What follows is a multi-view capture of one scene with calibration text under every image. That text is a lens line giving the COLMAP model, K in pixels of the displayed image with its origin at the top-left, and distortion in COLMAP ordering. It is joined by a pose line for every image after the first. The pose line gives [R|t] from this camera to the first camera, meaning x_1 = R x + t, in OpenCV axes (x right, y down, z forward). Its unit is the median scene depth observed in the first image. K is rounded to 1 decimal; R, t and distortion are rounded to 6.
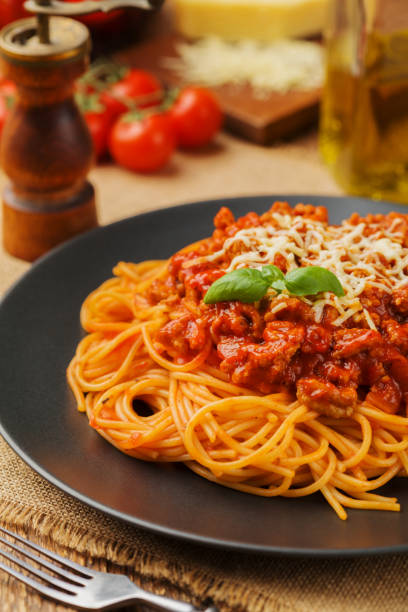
lens RADIAL K [[2181.9, 0, 211.4], [0, 2181.9, 283.9], [0, 0, 1]] dist [0.009484, 0.000000]
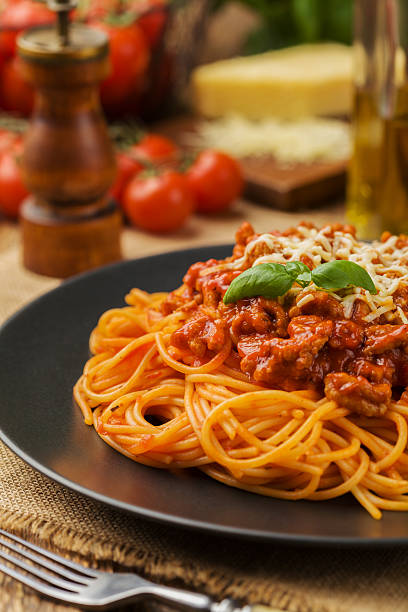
lens RADIAL K [[2181.9, 0, 203.2], [0, 2181.9, 305.4], [0, 0, 1]] dist [0.009484, 0.000000]
pose [[0.999890, 0.002606, -0.014585, 0.001663], [-0.004781, 0.988502, -0.151131, 0.152325], [0.014023, 0.151184, 0.988406, 0.095217]]
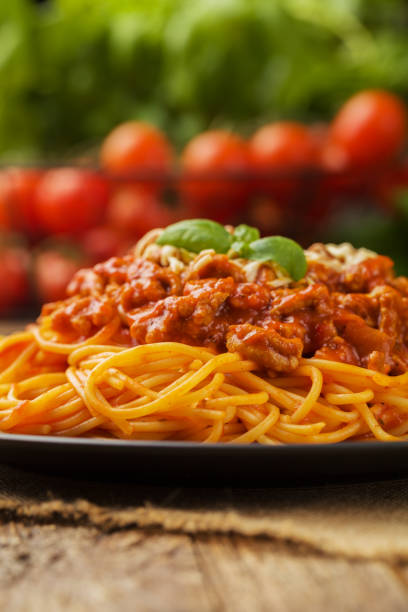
lens RADIAL K [[2181.9, 0, 204.8], [0, 2181.9, 307.0], [0, 0, 1]] dist [0.009484, 0.000000]
pose [[0.999650, -0.015858, 0.021191, 0.014599], [0.023592, 0.896825, -0.441755, 0.385432], [-0.011999, 0.442100, 0.896885, 0.282578]]
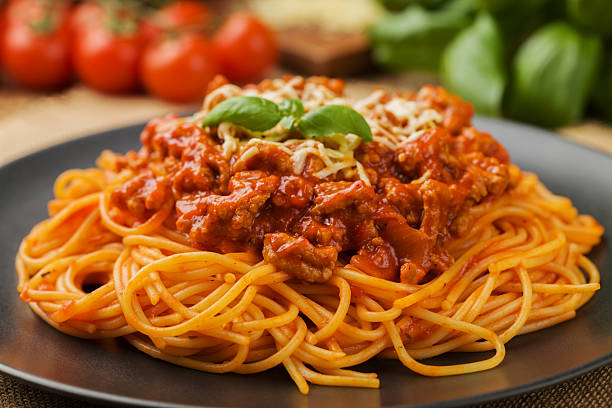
lens RADIAL K [[2181.9, 0, 317.0], [0, 2181.9, 240.1], [0, 0, 1]] dist [0.009484, 0.000000]
pose [[0.994524, 0.009716, -0.104059, 0.142732], [-0.025943, 0.987456, -0.155747, 0.170978], [0.101240, 0.157593, 0.982301, 0.202715]]
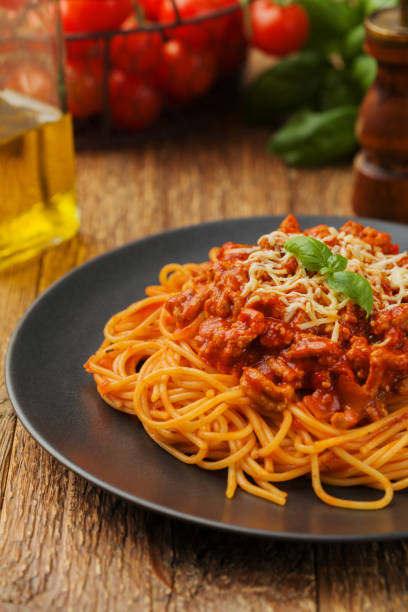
lens RADIAL K [[2181.9, 0, 207.3], [0, 2181.9, 305.1], [0, 0, 1]] dist [0.009484, 0.000000]
pose [[0.878953, 0.222081, -0.422045, 0.465226], [-0.240796, 0.970532, 0.009214, 0.009442], [0.411654, 0.093528, 0.906528, 0.021177]]
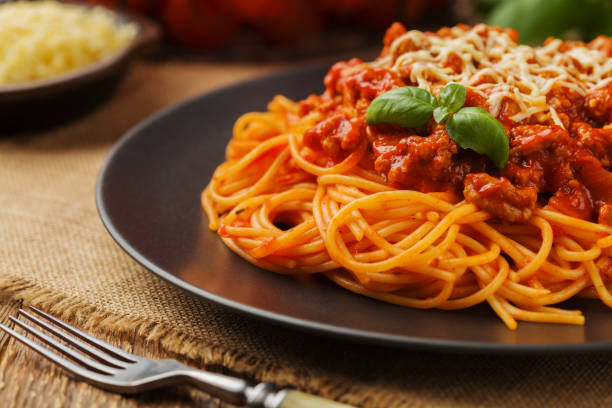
lens RADIAL K [[2181.9, 0, 283.1], [0, 2181.9, 242.9], [0, 0, 1]] dist [0.009484, 0.000000]
pose [[0.994647, 0.027665, -0.099562, 0.053597], [-0.042187, 0.988258, -0.146858, 0.193428], [0.094330, 0.150272, 0.984134, 0.177909]]
